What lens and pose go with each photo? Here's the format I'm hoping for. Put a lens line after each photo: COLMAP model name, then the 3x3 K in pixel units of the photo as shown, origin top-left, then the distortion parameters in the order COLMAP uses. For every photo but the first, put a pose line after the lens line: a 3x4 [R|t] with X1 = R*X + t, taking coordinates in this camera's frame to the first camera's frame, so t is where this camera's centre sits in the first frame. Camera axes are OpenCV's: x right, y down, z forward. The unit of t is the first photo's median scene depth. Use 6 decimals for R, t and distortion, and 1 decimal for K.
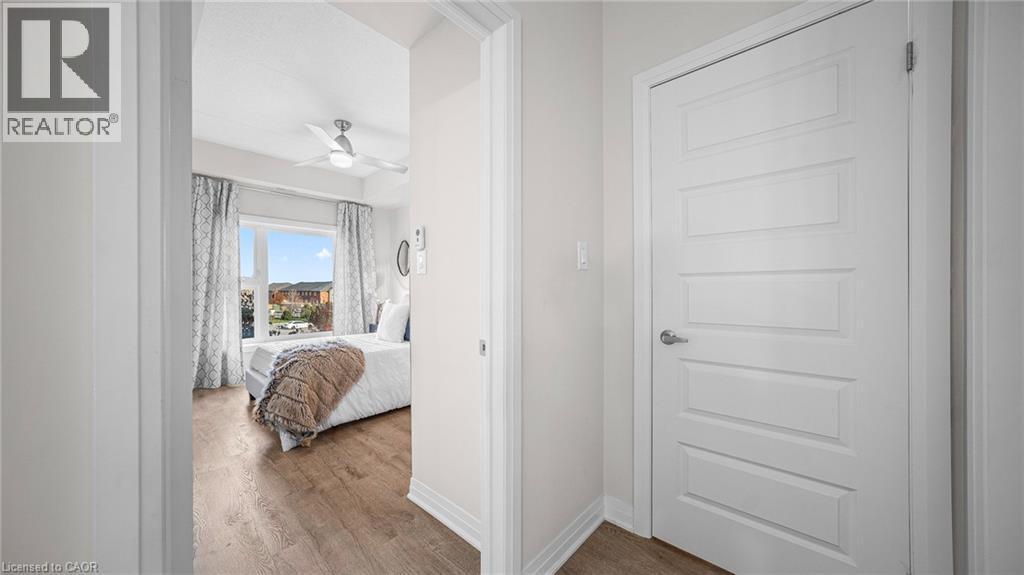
lens RADIAL K [[345.6, 0, 512.7], [0, 345.6, 286.2], [0, 0, 1]] dist [-0.021916, 0.011574]
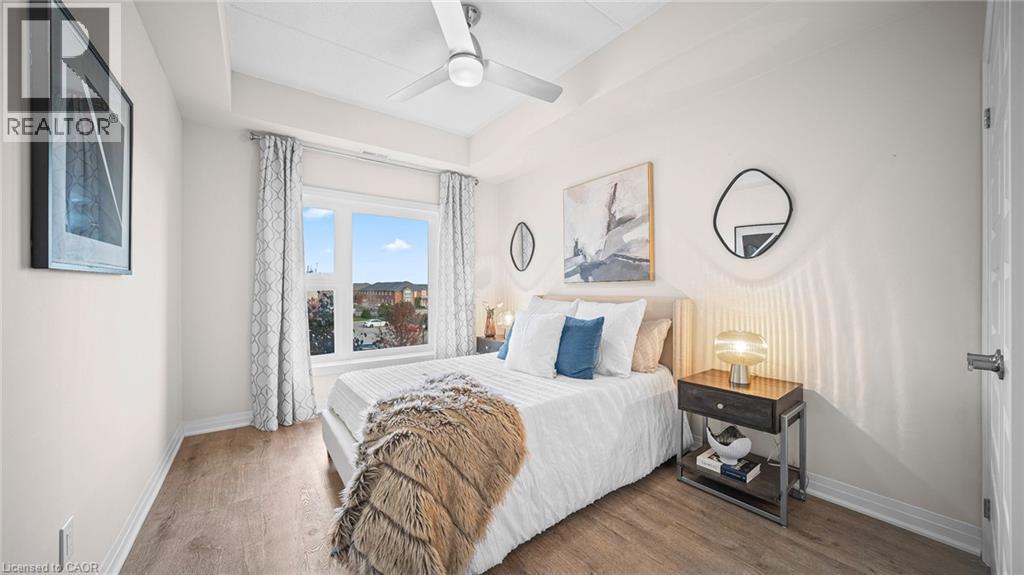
lens RADIAL K [[345.6, 0, 512.7], [0, 345.6, 286.2], [0, 0, 1]] dist [-0.021916, 0.011574]
pose [[0.984241, 0.000809, -0.176832, -0.335801], [-0.000917, 0.999999, -0.000527, 0.003291], [0.176832, 0.000681, 0.984241, 0.462653]]
